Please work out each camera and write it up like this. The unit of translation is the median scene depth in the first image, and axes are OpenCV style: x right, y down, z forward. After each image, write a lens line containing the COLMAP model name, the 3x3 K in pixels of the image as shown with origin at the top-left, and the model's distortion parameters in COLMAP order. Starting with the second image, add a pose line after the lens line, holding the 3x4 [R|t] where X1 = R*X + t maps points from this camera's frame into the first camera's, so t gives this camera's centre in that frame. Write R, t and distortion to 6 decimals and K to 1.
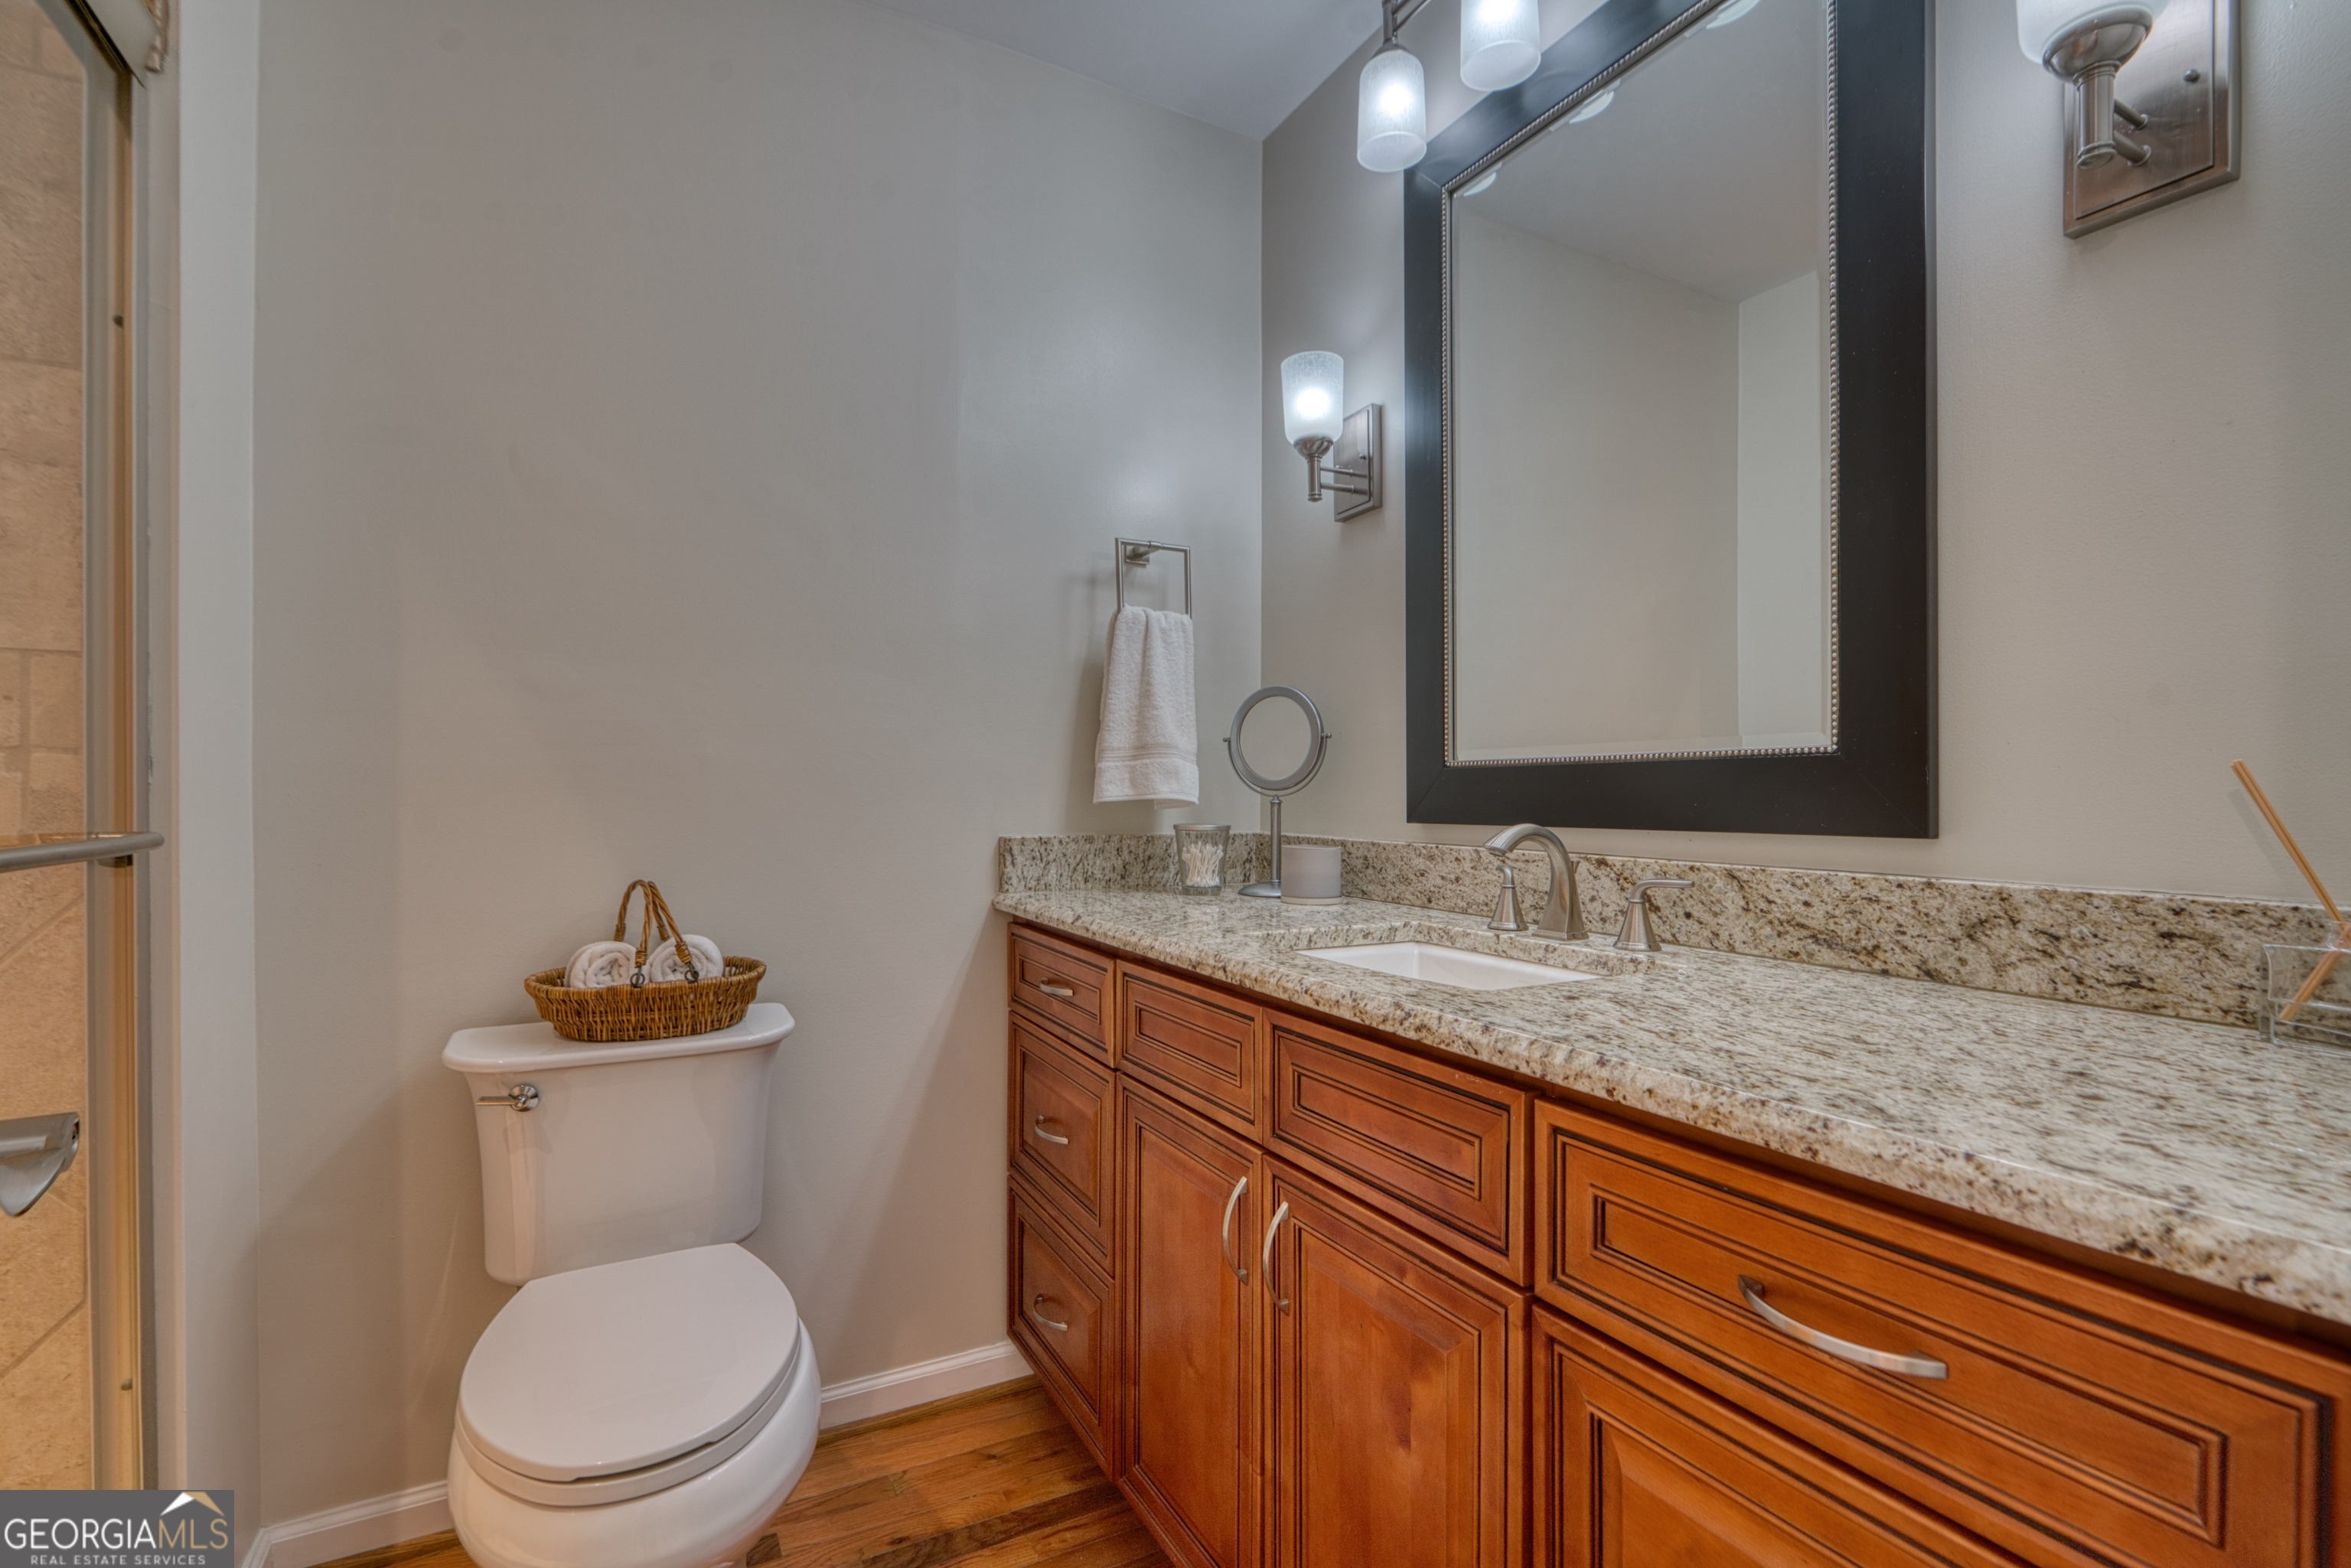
lens RADIAL K [[1079.6, 0, 1182.9], [0, 1079.6, 792.0], [0, 0, 1]] dist [-0.003740, 0.001839]
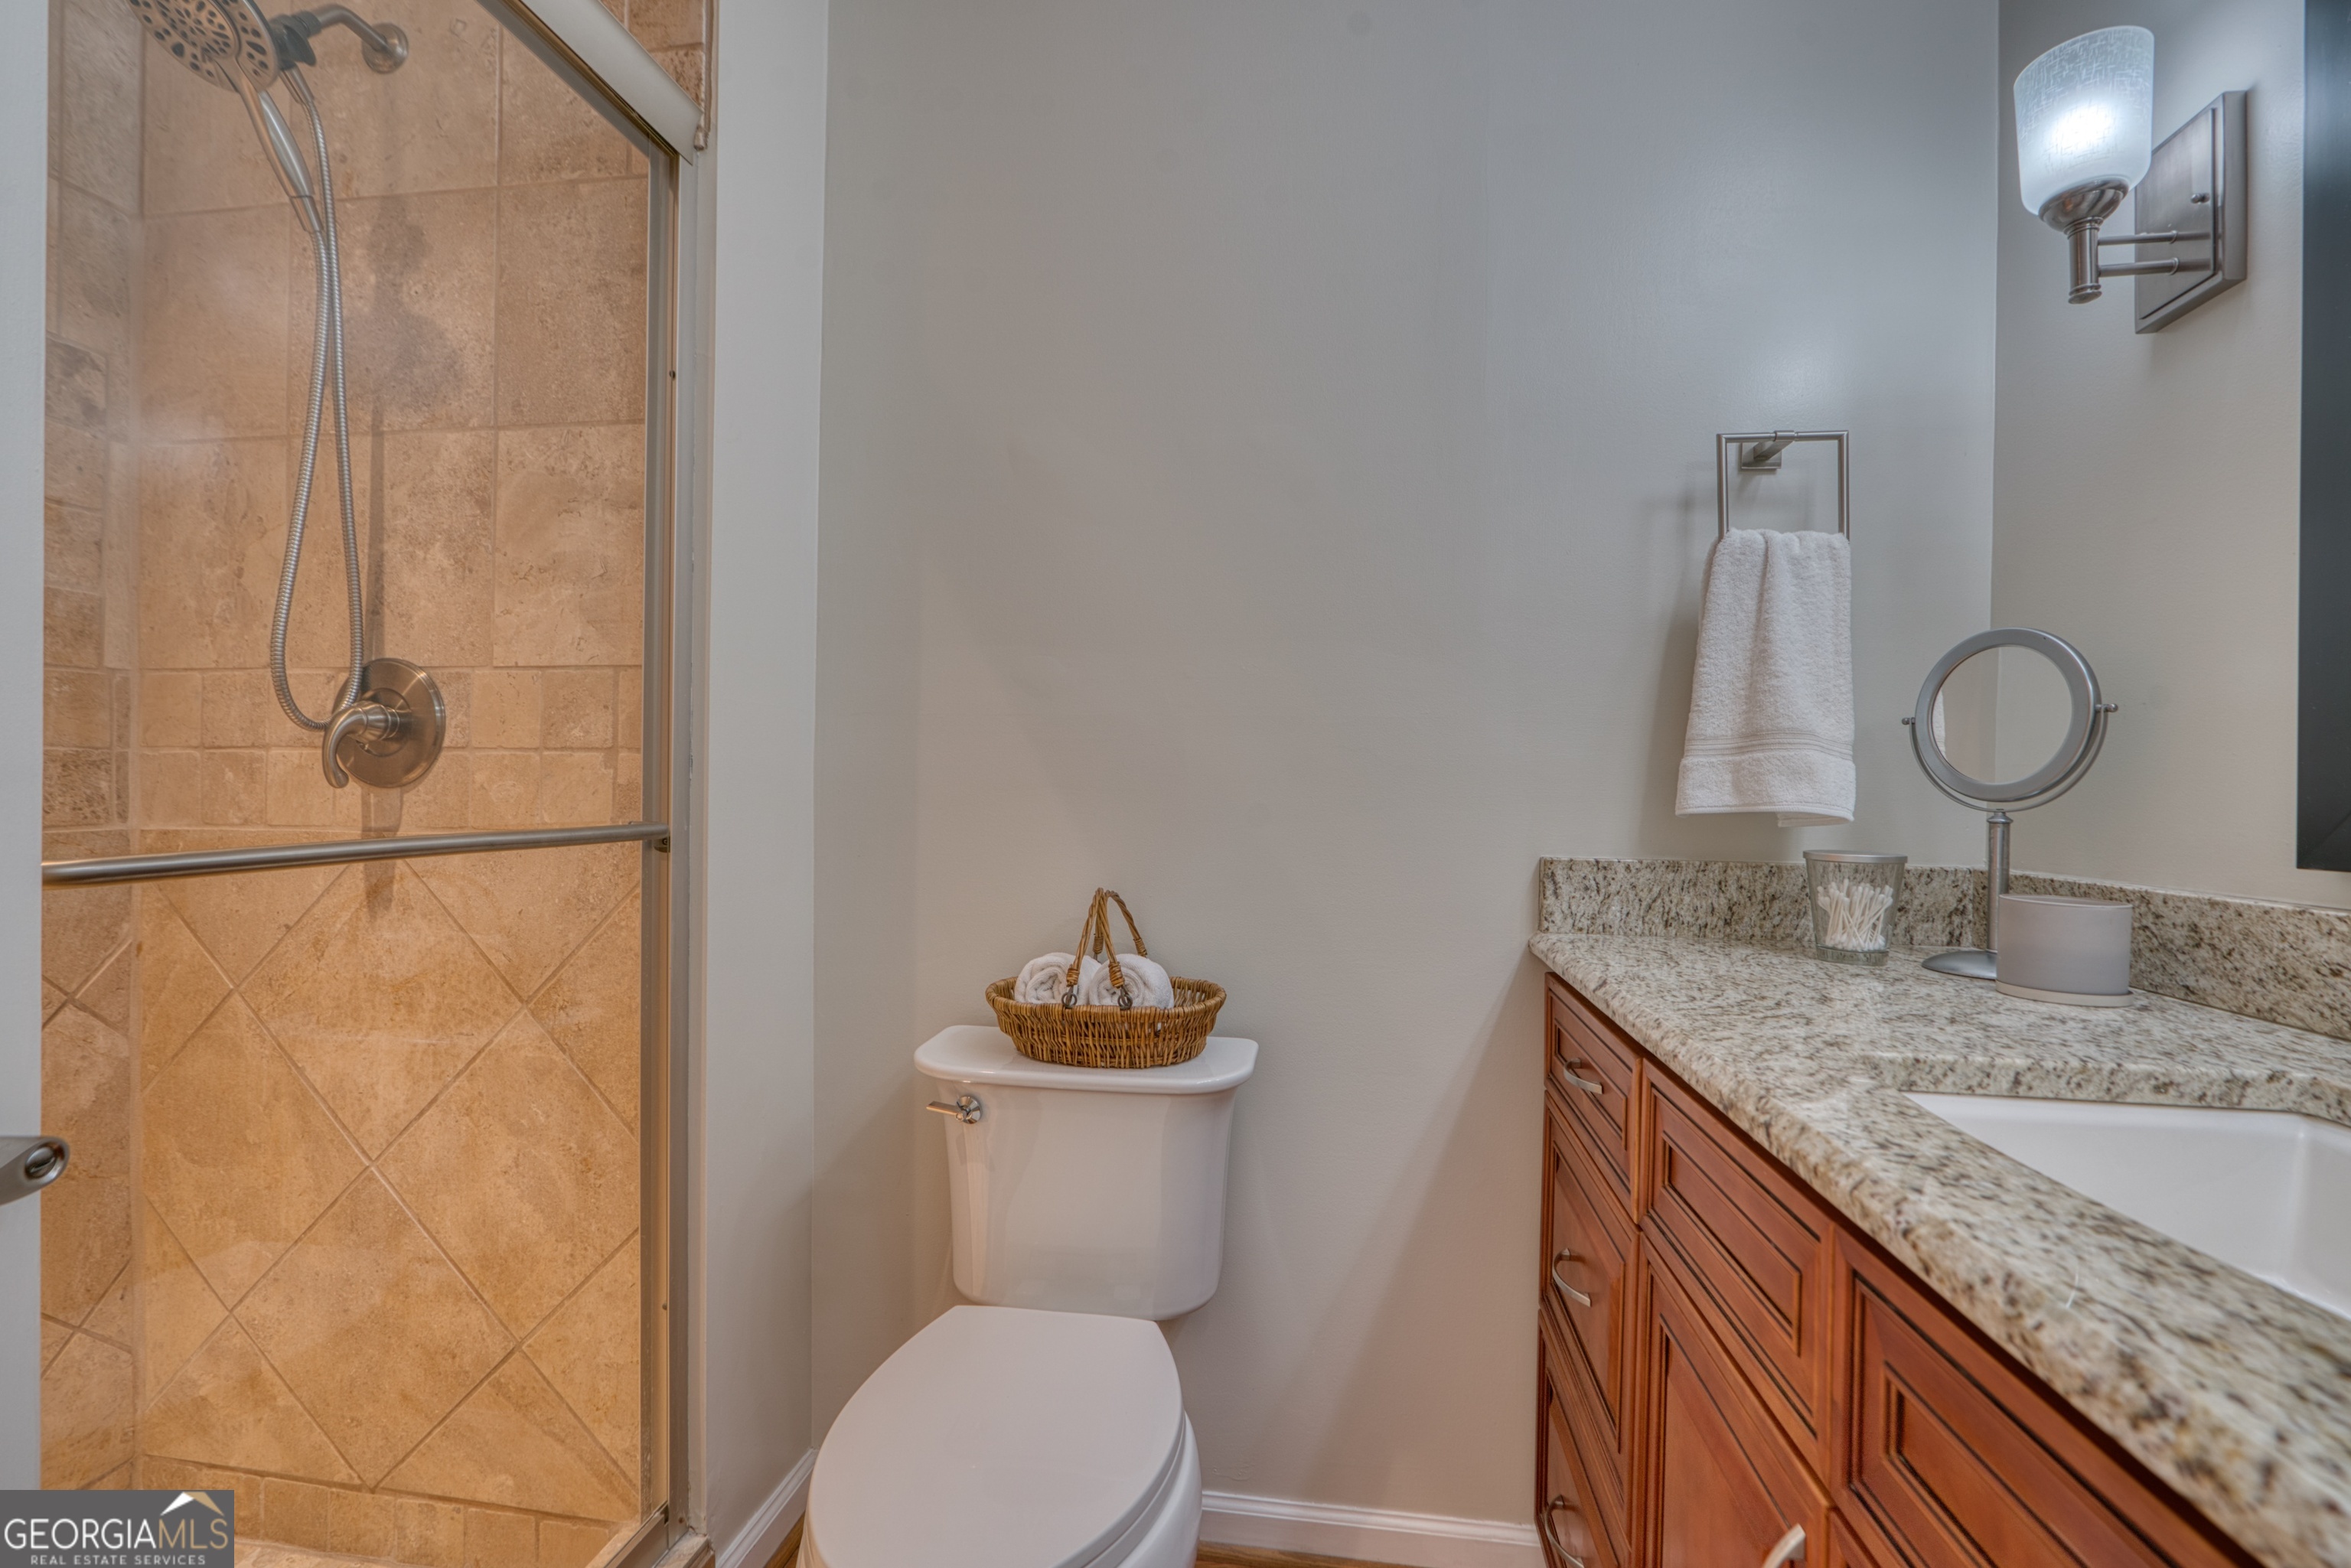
lens RADIAL K [[1076.9, 0, 1173.8], [0, 1076.9, 795.8], [0, 0, 1]] dist [-0.009403, 0.001998]
pose [[0.801084, 0.012315, -0.598425, 0.078240], [-0.013193, 0.999909, 0.002915, -0.000369], [0.598407, 0.005560, 0.801173, 0.254814]]
